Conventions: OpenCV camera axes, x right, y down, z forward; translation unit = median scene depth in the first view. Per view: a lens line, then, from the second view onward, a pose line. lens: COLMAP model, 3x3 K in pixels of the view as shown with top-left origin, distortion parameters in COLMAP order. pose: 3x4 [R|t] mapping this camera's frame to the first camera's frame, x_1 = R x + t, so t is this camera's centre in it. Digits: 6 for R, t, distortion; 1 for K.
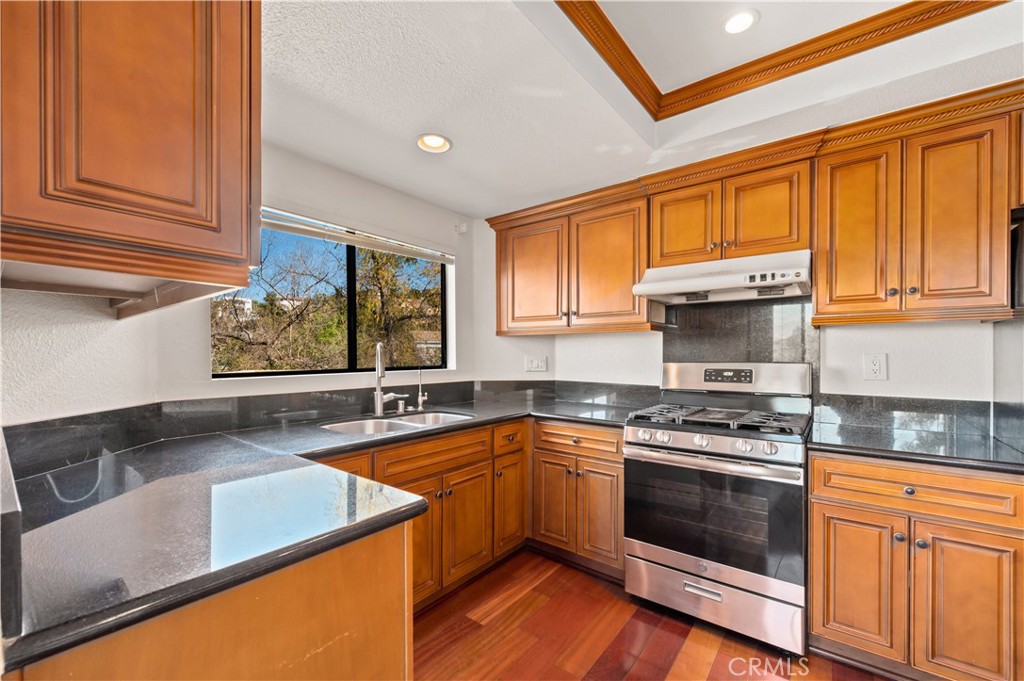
lens RADIAL K [[407.7, 0, 514.7], [0, 407.7, 356.6], [0, 0, 1]] dist [-0.001318, -0.000579]
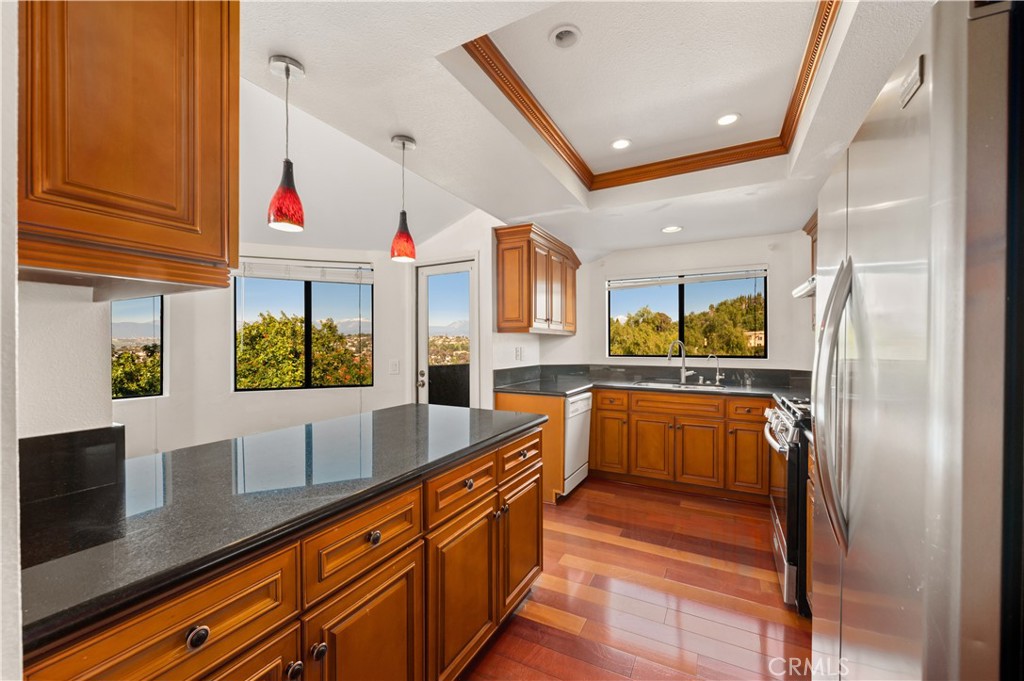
lens RADIAL K [[407.7, 0, 514.6], [0, 407.7, 345.2], [0, 0, 1]] dist [-0.001318, -0.000579]
pose [[0.168928, 0.000974, -0.985628, 1.182434], [-0.006269, 0.999980, -0.000087, -0.008938], [0.985608, 0.006194, 0.168931, 0.016281]]
